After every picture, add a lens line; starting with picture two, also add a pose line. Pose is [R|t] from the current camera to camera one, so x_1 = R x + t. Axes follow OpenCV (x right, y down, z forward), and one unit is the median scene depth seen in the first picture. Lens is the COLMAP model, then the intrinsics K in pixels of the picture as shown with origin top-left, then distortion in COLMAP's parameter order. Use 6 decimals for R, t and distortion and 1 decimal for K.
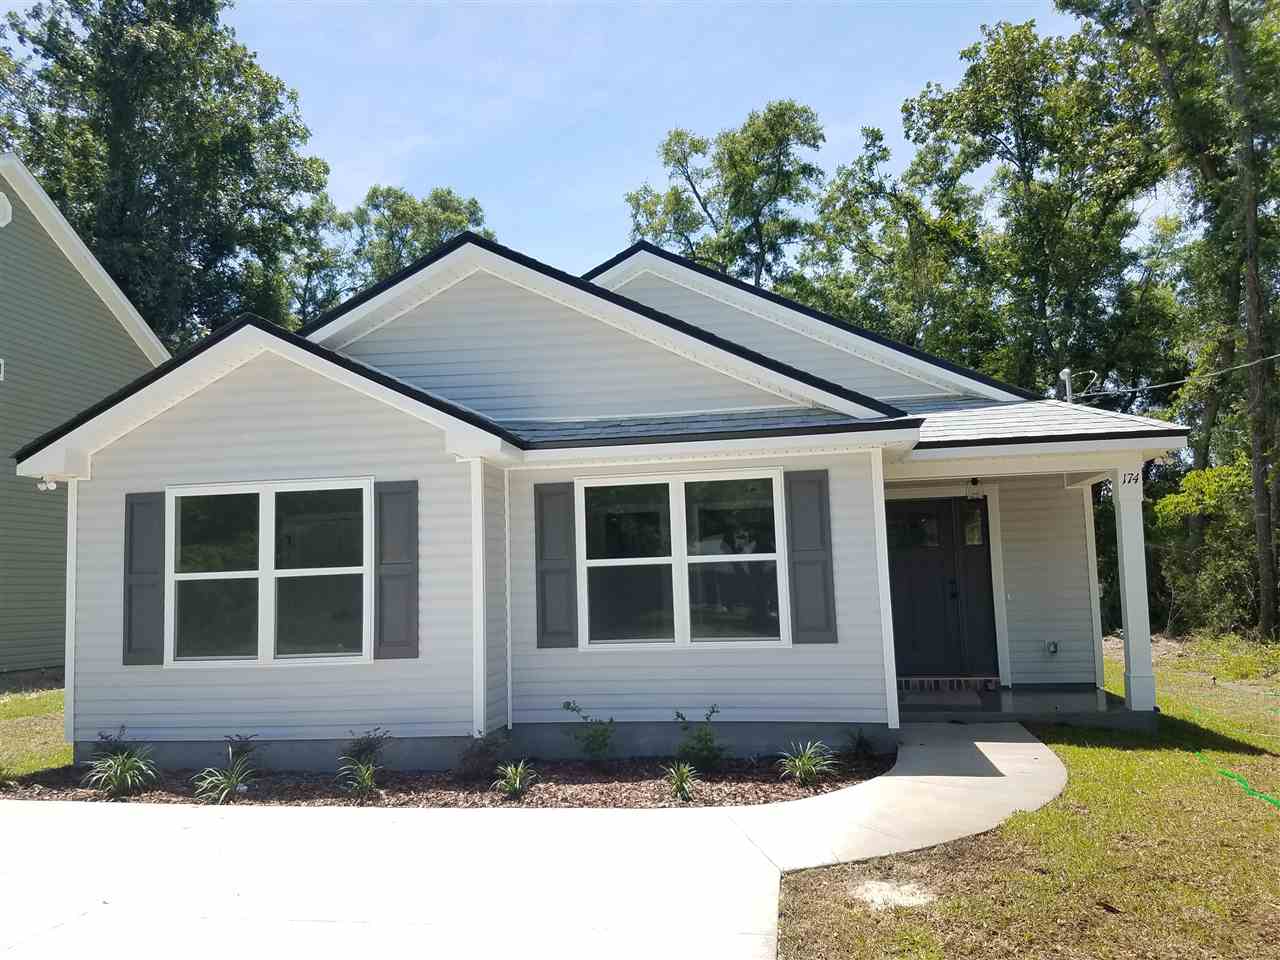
lens RADIAL K [[998.8, 0, 660.8], [0, 998.8, 505.9], [0, 0, 1]] dist [0.140576, -0.274312]
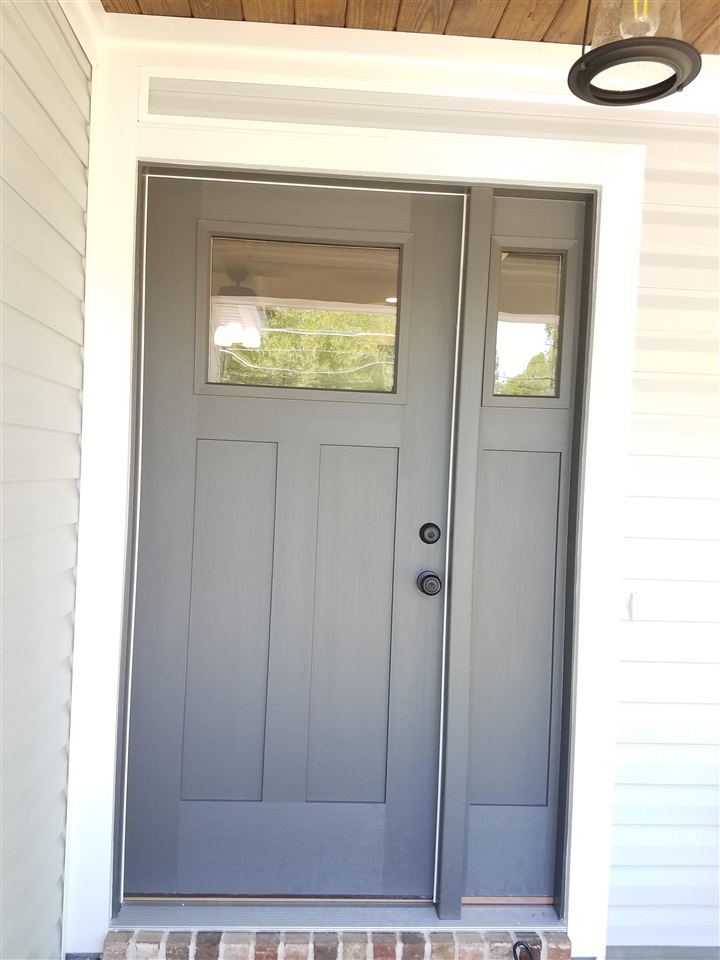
lens RADIAL K [[749.1, 0, 360.0], [0, 749.1, 480.0], [0, 0, 1]] dist [0.140576, -0.274312]
pose [[0.976148, 0.070257, 0.205423, 0.301366], [-0.089004, 0.992526, 0.083485, 0.062335], [-0.198022, -0.099777, 0.975106, 1.064994]]
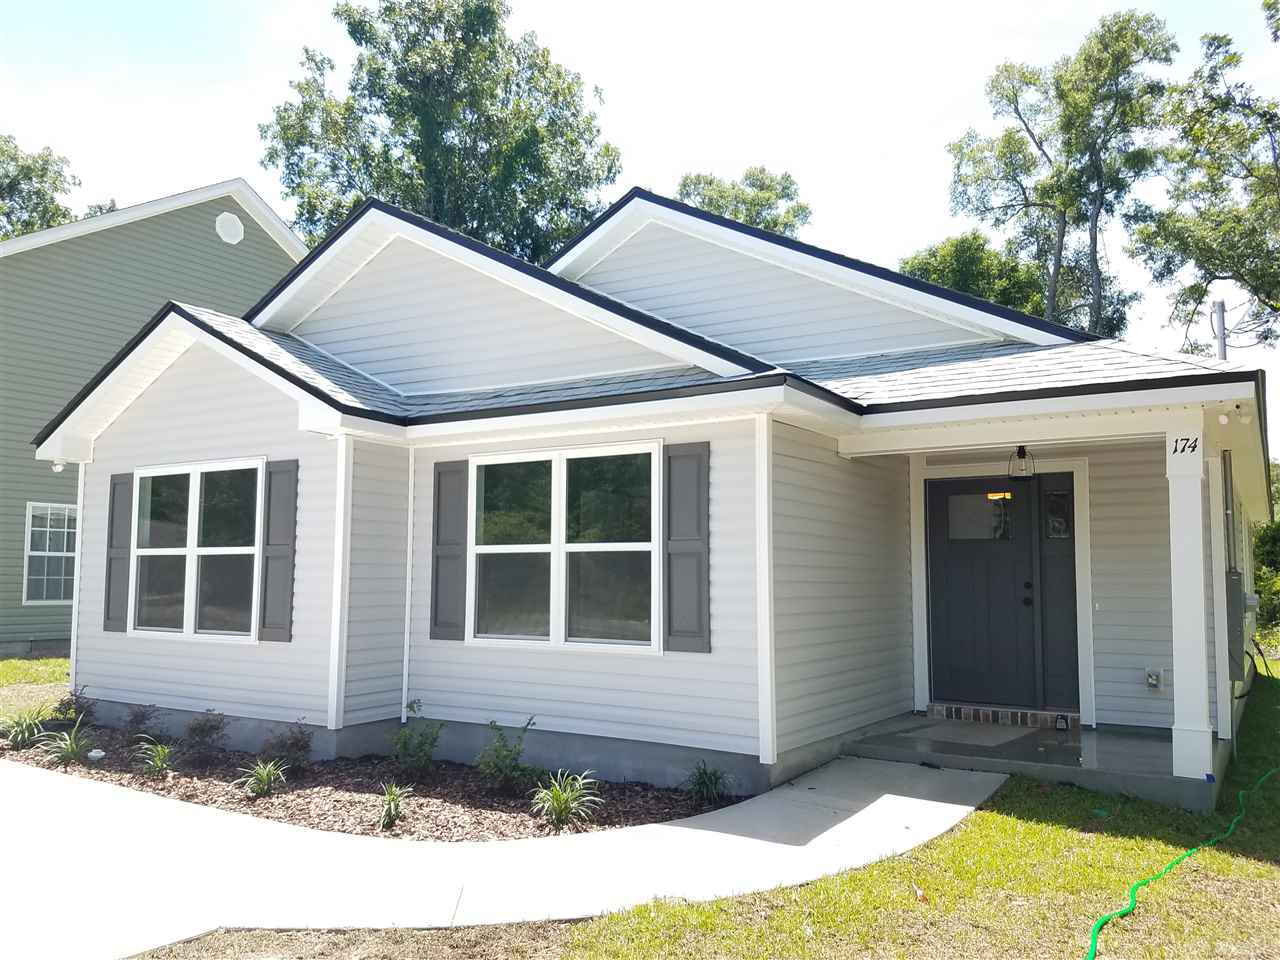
lens RADIAL K [[998.8, 0, 660.8], [0, 998.8, 505.9], [0, 0, 1]] dist [0.140576, -0.274312]
pose [[0.915889, 0.008294, -0.401346, 0.445992], [-0.000687, 0.999817, 0.019094, 0.000628], [0.401431, -0.017212, 0.915728, 0.233336]]
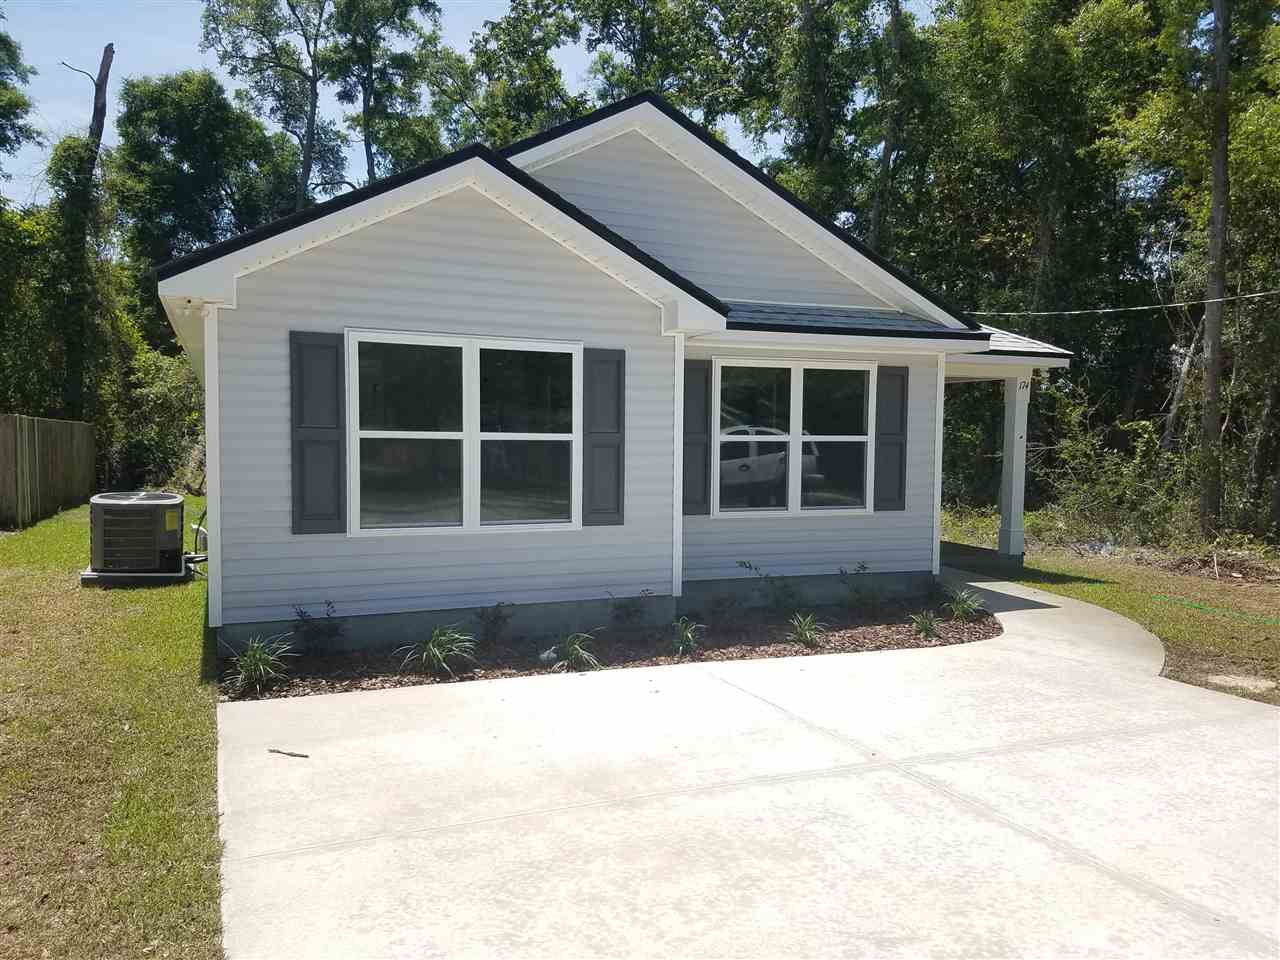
lens RADIAL K [[984.0, 0, 633.8], [0, 984.0, 491.9], [0, 0, 1]] dist [0.172346, -0.203276]
pose [[0.862785, 0.011880, 0.505432, -0.690493], [-0.080971, 0.990066, 0.114948, 0.000873], [-0.499046, -0.140100, 0.855176, 0.129675]]
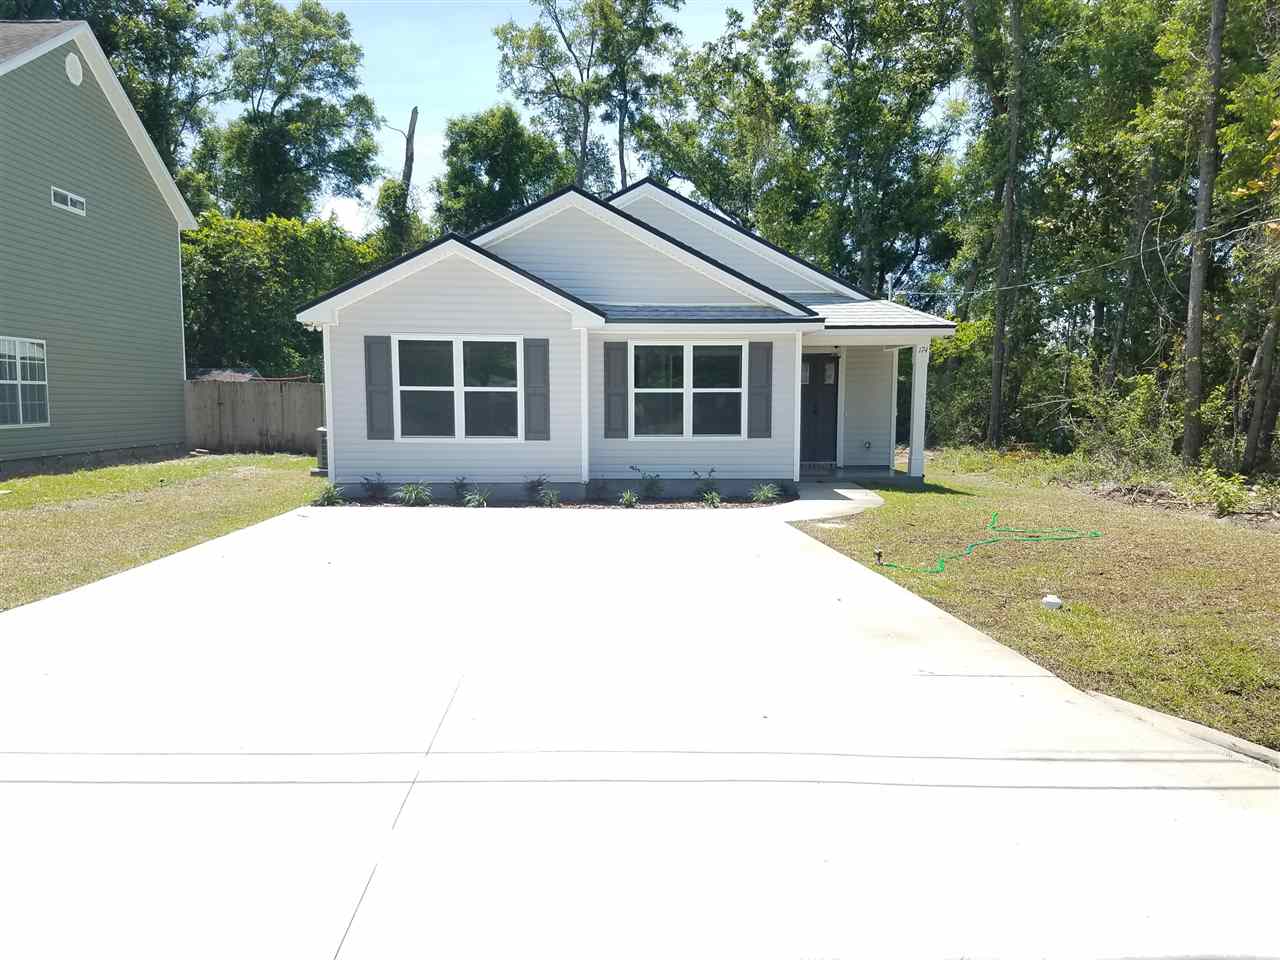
lens RADIAL K [[998.8, 0, 660.8], [0, 998.8, 505.9], [0, 0, 1]] dist [0.140576, -0.274312]
pose [[0.977095, 0.011540, 0.212489, -0.396794], [-0.050503, 0.982576, 0.178871, -0.058351], [-0.206722, -0.185505, 0.960653, -0.718856]]
